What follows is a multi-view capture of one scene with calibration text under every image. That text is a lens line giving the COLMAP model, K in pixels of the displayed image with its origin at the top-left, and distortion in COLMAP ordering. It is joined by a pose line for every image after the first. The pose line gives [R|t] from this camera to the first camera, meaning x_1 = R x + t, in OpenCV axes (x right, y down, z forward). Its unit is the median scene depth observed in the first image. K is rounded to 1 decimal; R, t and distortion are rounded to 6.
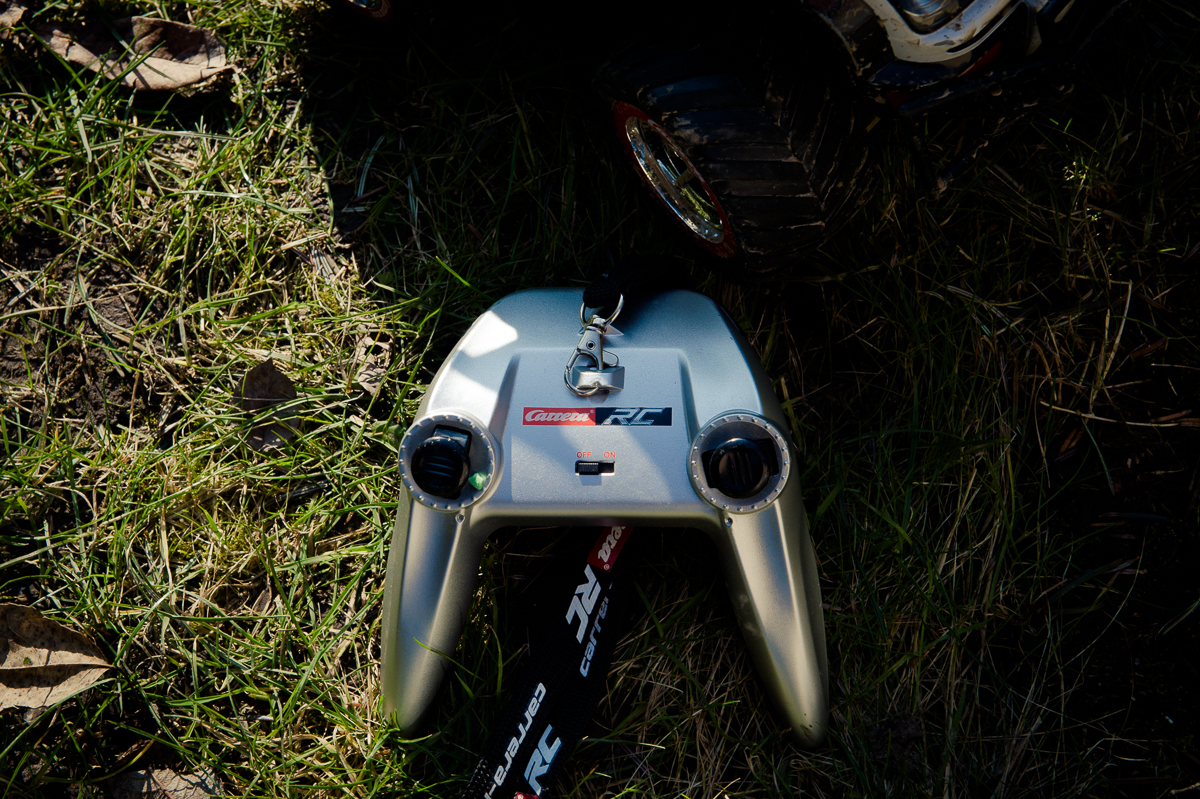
lens RADIAL K [[2373.5, 0, 600.0], [0, 2373.5, 399.5], [0, 0, 1]] dist [0.000385, -0.032481]
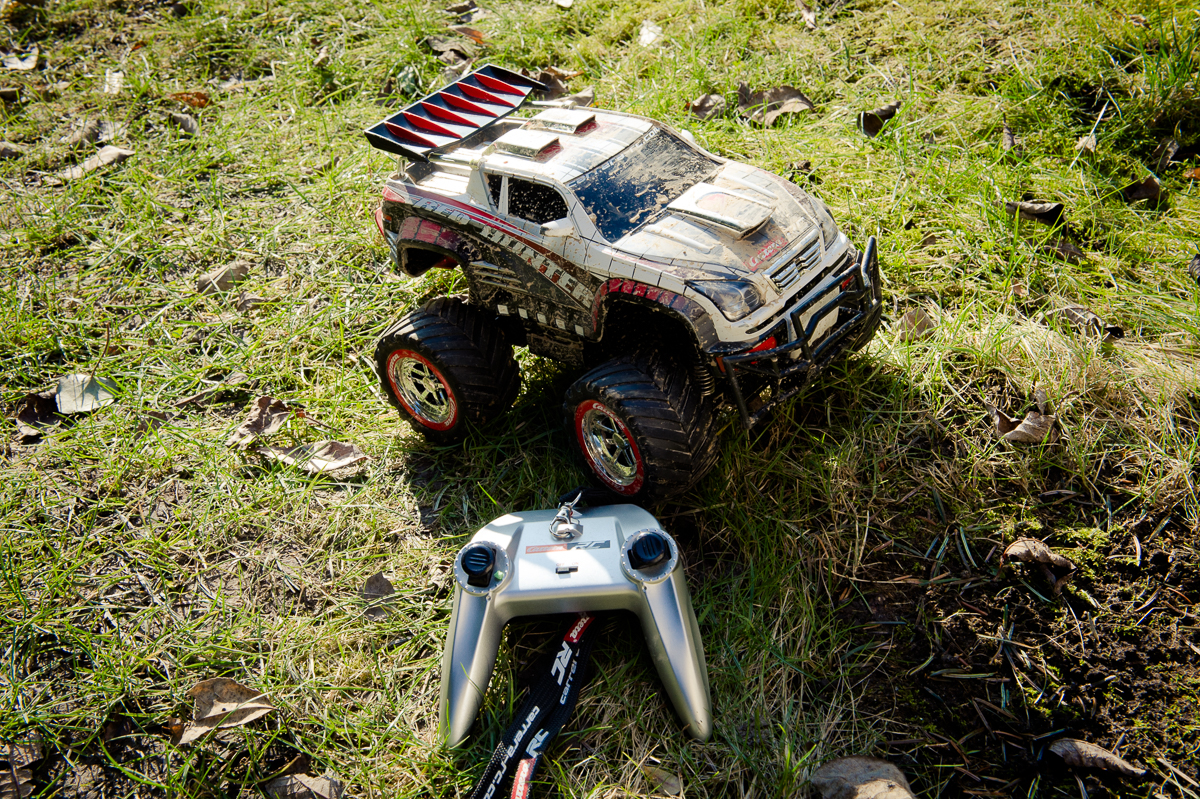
lens RADIAL K [[1520.2, 0, 600.0], [0, 1520.2, 399.5], [0, 0, 1]] dist [0.024836, 0.024362]
pose [[0.999683, -0.021605, 0.012939, 0.010068], [0.025164, 0.837166, -0.546369, 0.513587], [0.000972, 0.546521, 0.837445, -0.001159]]
